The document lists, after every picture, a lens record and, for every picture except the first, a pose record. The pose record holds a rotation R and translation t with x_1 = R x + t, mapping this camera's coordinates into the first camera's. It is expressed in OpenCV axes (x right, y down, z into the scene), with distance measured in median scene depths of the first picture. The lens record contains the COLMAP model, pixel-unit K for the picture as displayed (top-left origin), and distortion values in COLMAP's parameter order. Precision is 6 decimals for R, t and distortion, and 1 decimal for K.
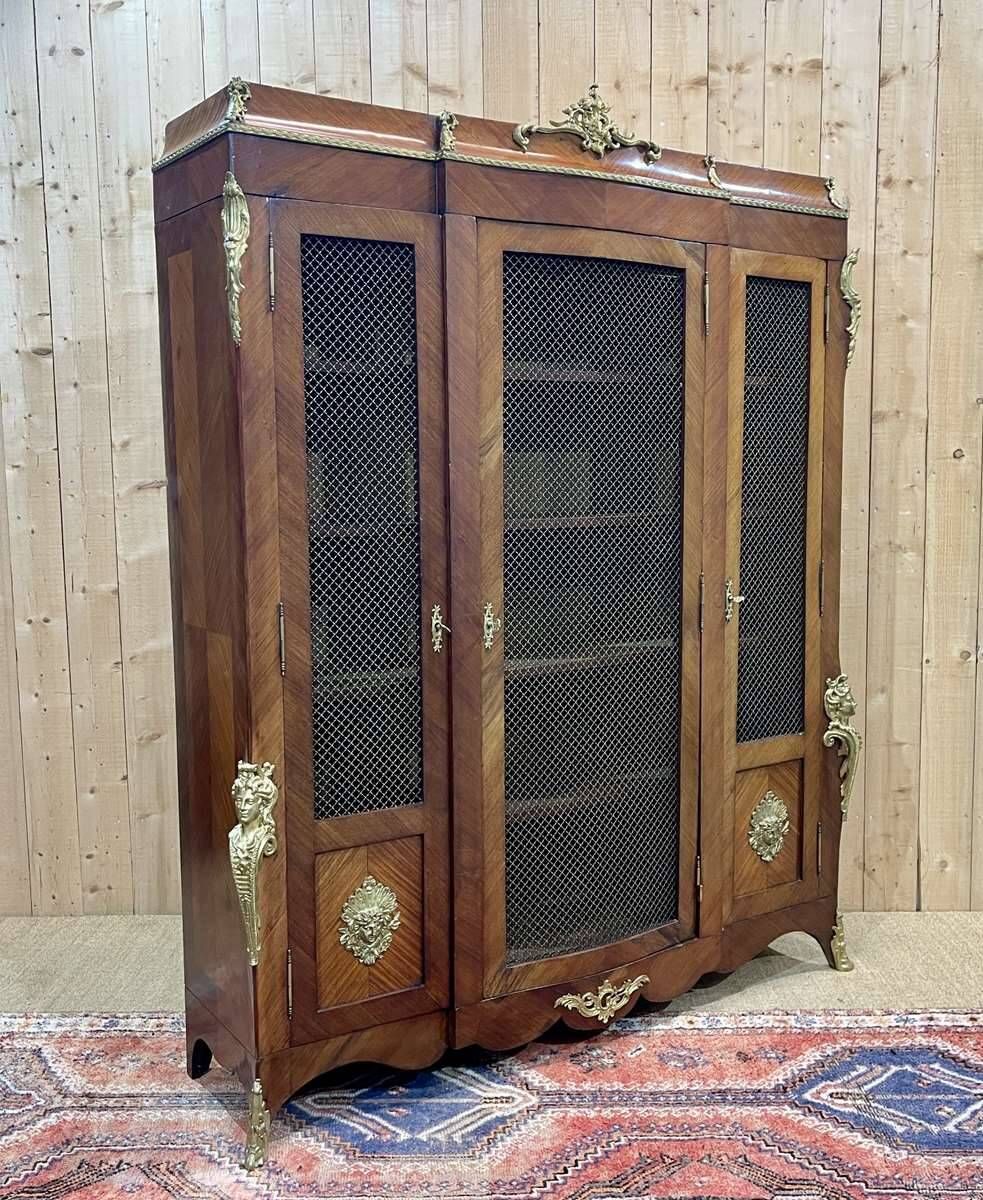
lens RADIAL K [[1253.6, 0, 489.9], [0, 1253.6, 598.3], [0, 0, 1]] dist [0.035435, 0.000000]
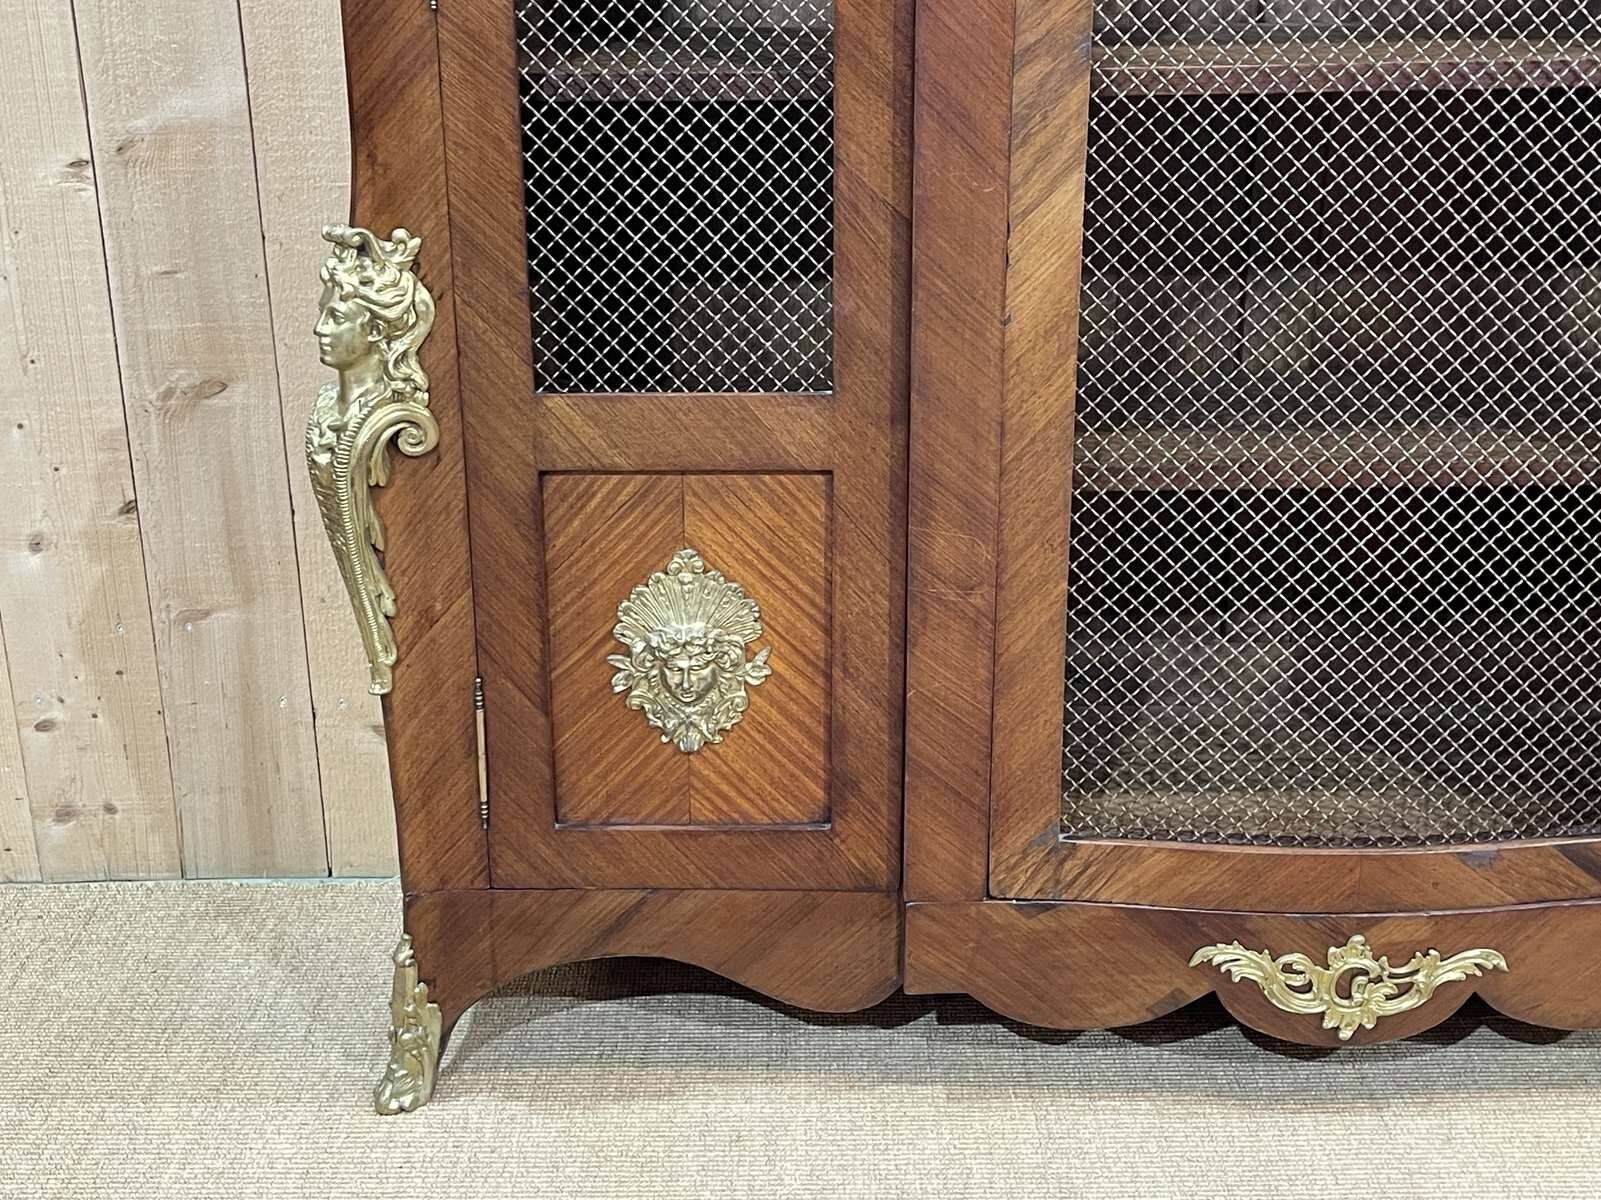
lens RADIAL K [[2143.1, 0, 808.3], [0, 2143.1, 600.1], [0, 0, 1]] dist [0.044181, 0.000000]
pose [[0.999579, -0.004741, 0.028623, -0.149975], [-0.002263, 0.970809, 0.239844, 0.032621], [-0.028924, -0.239808, 0.970389, 0.515243]]
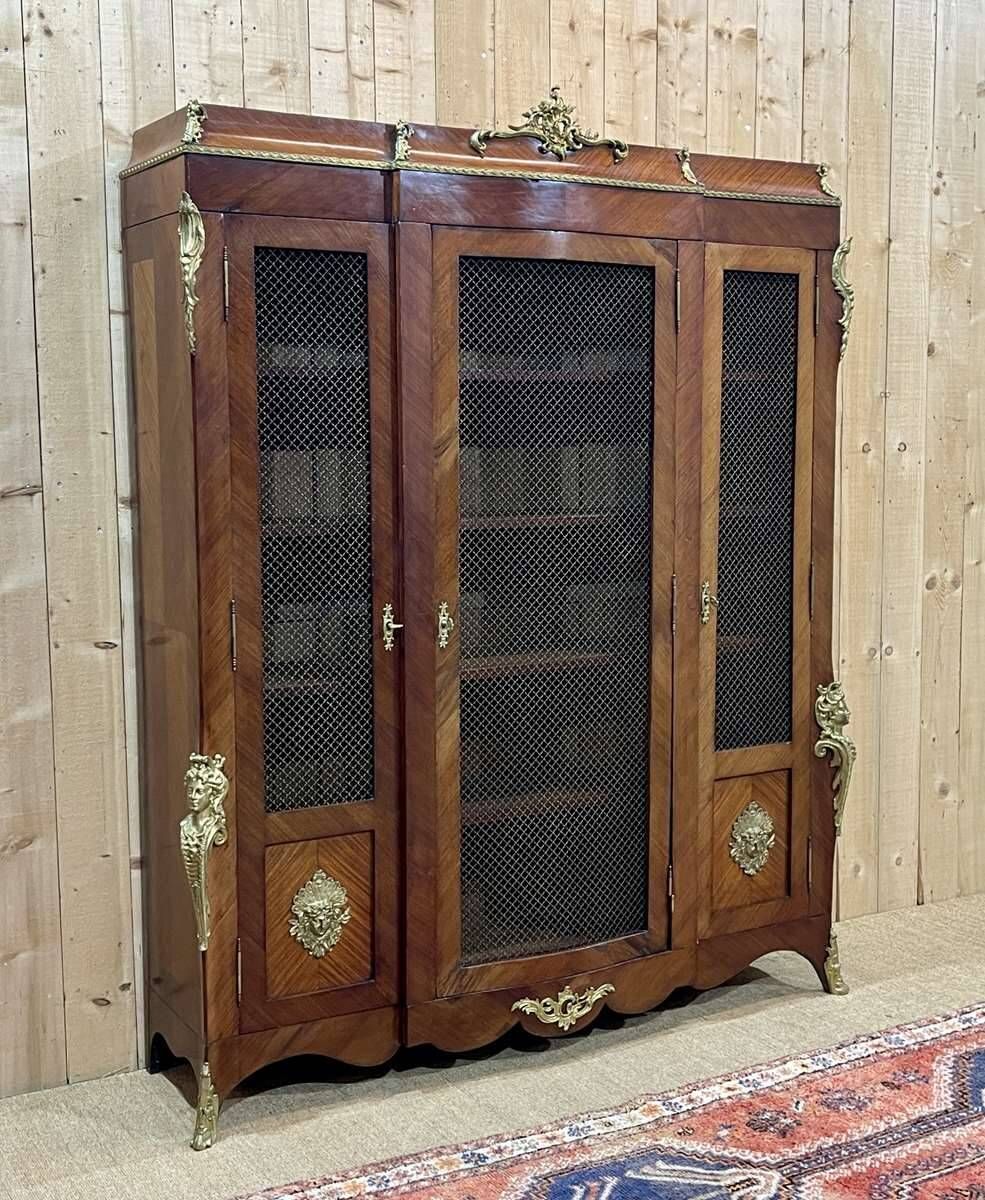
lens RADIAL K [[1584.4, 0, 498.6], [0, 1584.4, 594.1], [0, 0, 1]] dist [0.038529, 0.000000]
pose [[0.857264, -0.048078, 0.512627, -0.596392], [0.052851, 0.998588, 0.005274, -0.026226], [-0.512157, 0.022572, 0.858595, 0.102028]]
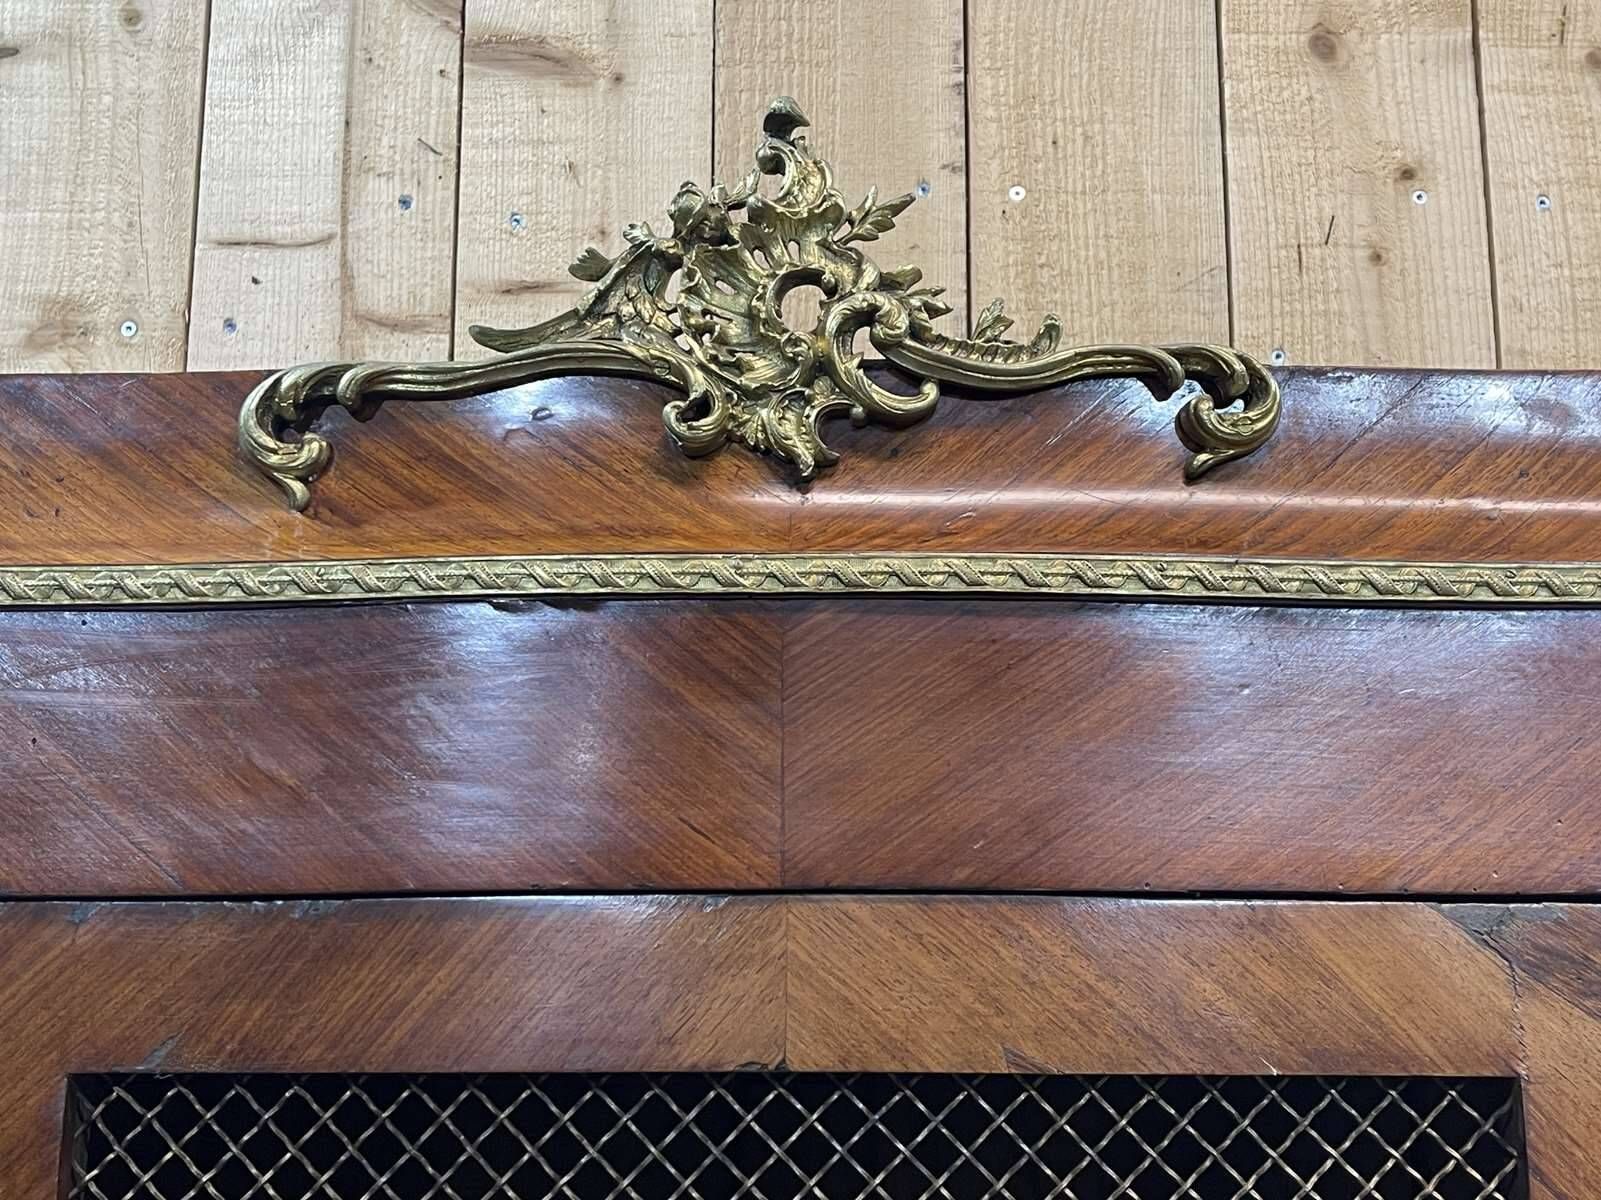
lens RADIAL K [[2075.0, 0, 820.2], [0, 2075.0, 600.1], [0, 0, 1]] dist [0.038838, 0.000000]
pose [[0.999829, 0.015056, 0.010751, 0.012407], [-0.010789, 0.946591, -0.322256, -0.223226], [-0.015029, 0.322085, 0.946591, 0.780928]]
